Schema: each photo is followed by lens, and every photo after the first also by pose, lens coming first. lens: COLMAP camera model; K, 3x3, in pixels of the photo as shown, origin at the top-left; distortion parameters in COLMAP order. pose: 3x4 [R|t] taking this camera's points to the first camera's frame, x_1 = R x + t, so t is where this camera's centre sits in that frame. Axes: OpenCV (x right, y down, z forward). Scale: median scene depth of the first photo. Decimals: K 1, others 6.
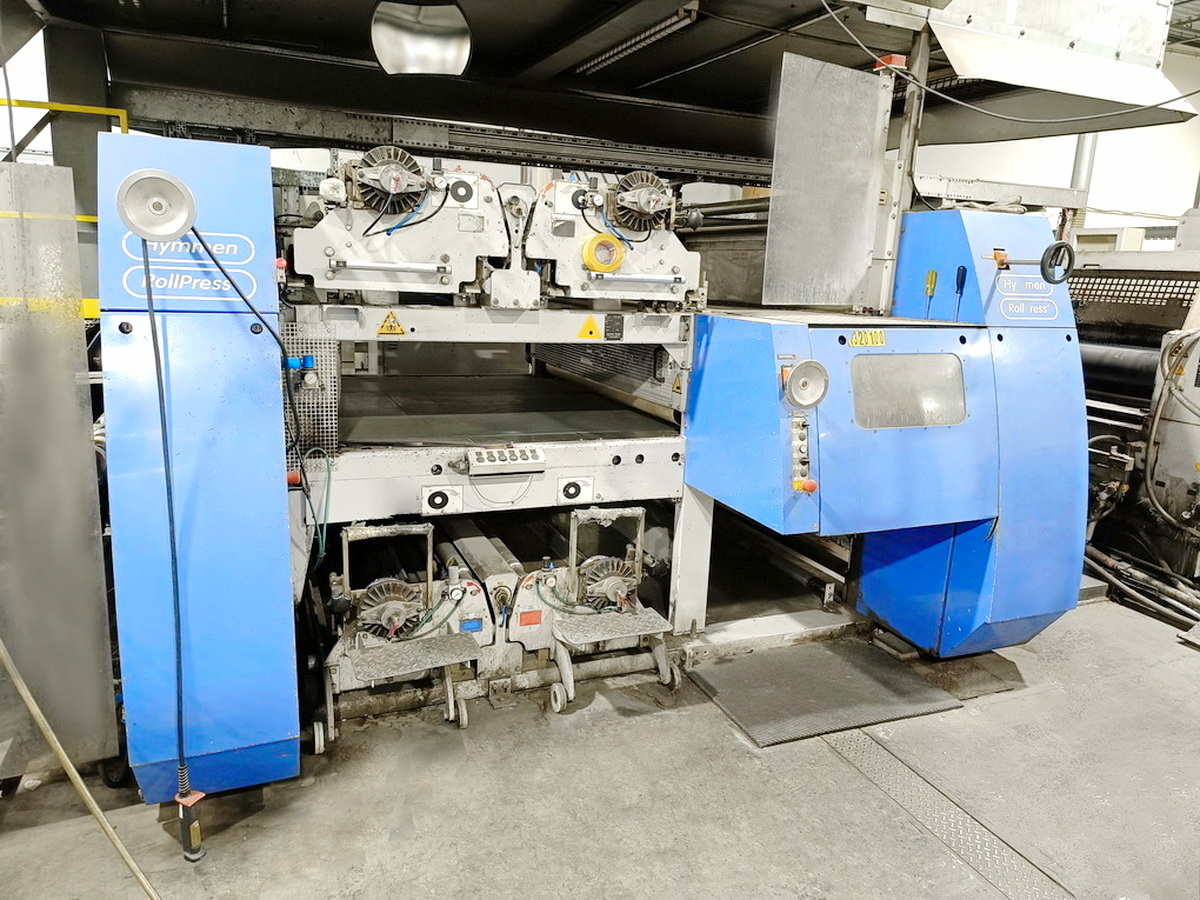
lens RADIAL K [[819.1, 0, 599.7], [0, 819.1, 436.1], [0, 0, 1]] dist [0.035881, -0.040993]
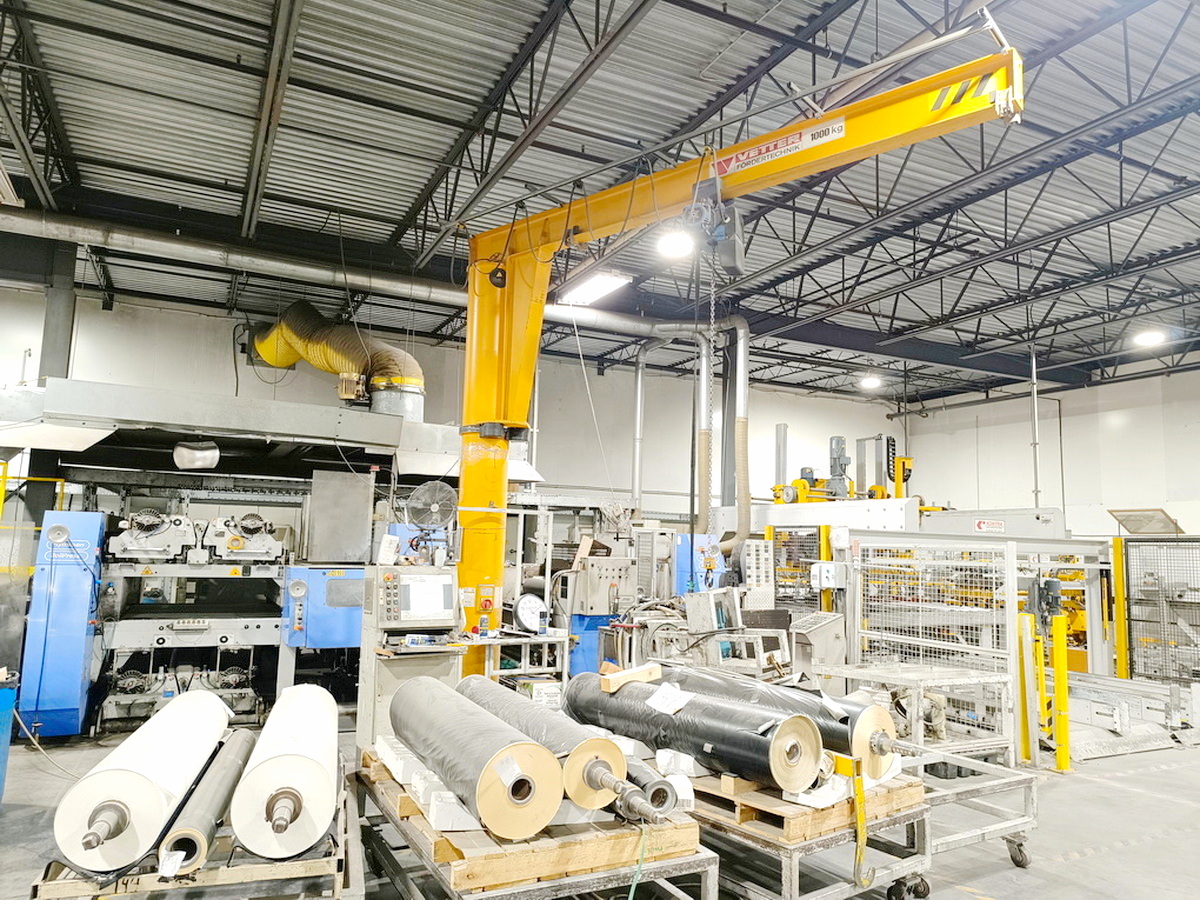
lens RADIAL K [[824.3, 0, 603.5], [0, 824.3, 444.3], [0, 0, 1]] dist [0.036747, -0.042050]
pose [[0.998189, -0.008621, 0.059531, 1.072171], [0.026867, 0.949370, -0.313009, 0.359643], [-0.053819, 0.314041, 0.947883, -1.770704]]
